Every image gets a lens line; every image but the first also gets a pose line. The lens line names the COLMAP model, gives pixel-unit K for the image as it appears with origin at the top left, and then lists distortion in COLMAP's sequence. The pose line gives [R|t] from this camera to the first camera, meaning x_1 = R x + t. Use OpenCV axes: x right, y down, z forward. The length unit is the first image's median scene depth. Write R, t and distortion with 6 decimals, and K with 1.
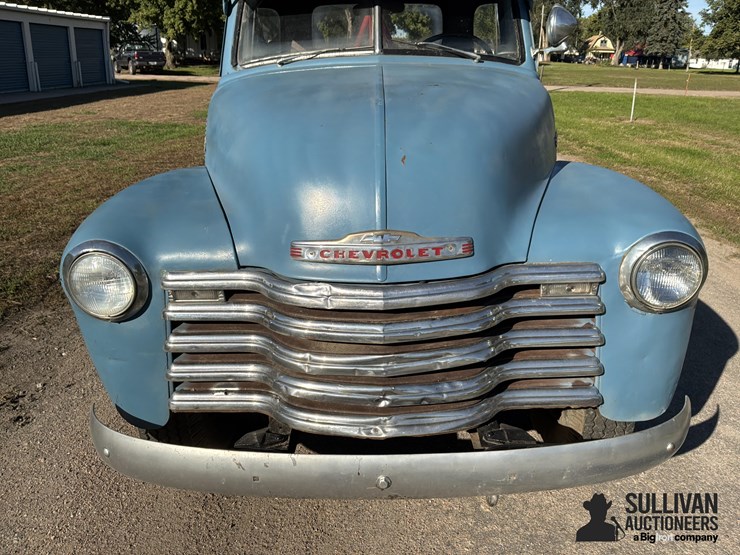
lens RADIAL K [[626.0, 0, 370.0], [0, 626.0, 277.5], [0, 0, 1]] dist [0.016590, -0.053786]
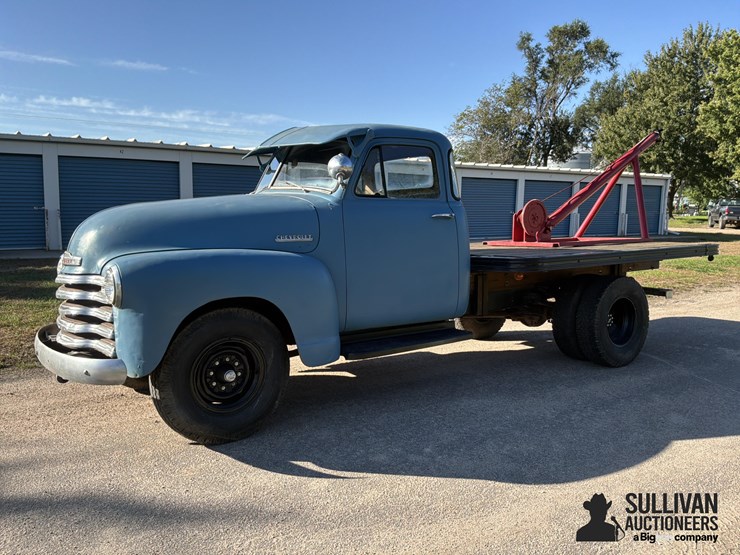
lens RADIAL K [[617.6, 0, 370.0], [0, 617.6, 277.5], [0, 0, 1]] dist [0.114354, -0.232666]
pose [[0.585514, 0.085263, -0.806166, 0.102443], [-0.272660, 0.957229, -0.096791, -0.002532], [0.763433, 0.276482, 0.583719, 0.018762]]
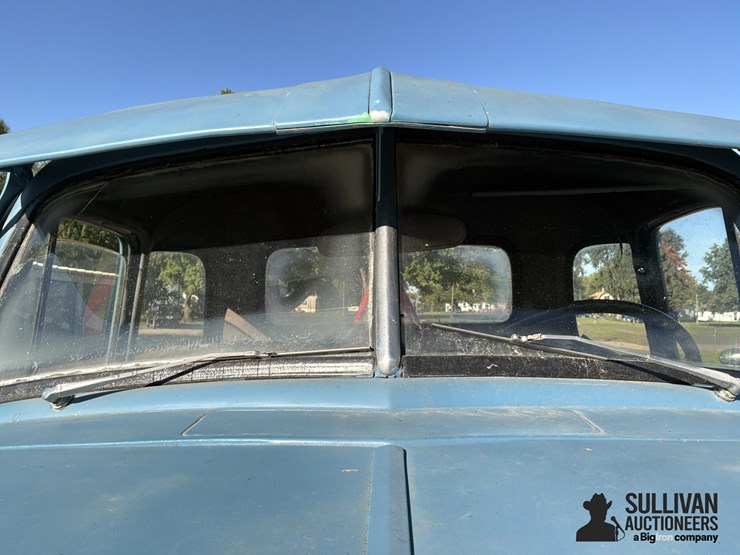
lens RADIAL K [[619.8, 0, 371.1], [0, 619.8, 270.8], [0, 0, 1]] dist [0.134194, -0.292197]
pose [[0.999786, 0.000201, -0.020676, 0.000708], [-0.008260, 0.920592, -0.390438, -0.018669], [0.018956, 0.390525, 0.920397, 0.046630]]
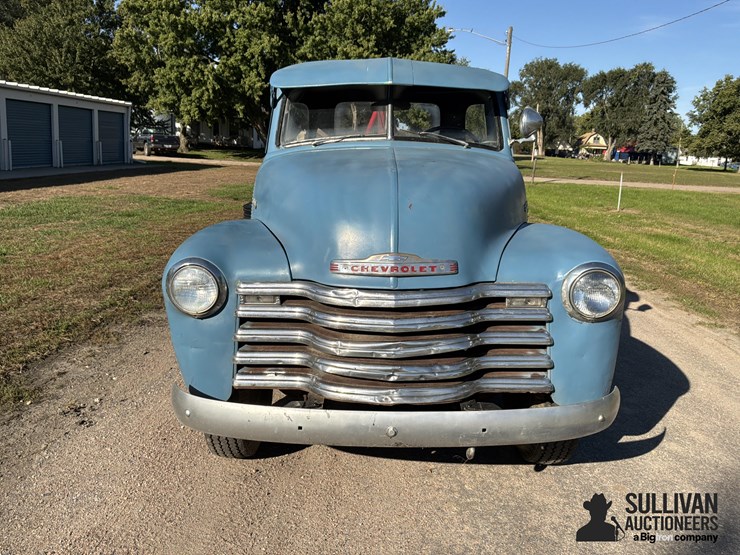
lens RADIAL K [[617.6, 0, 370.0], [0, 617.6, 277.5], [0, 0, 1]] dist [0.114354, -0.232666]
pose [[0.999607, 0.027993, 0.001717, -0.001480], [-0.027523, 0.990913, -0.131661, 0.006440], [-0.005387, 0.131561, 0.991293, -0.015889]]
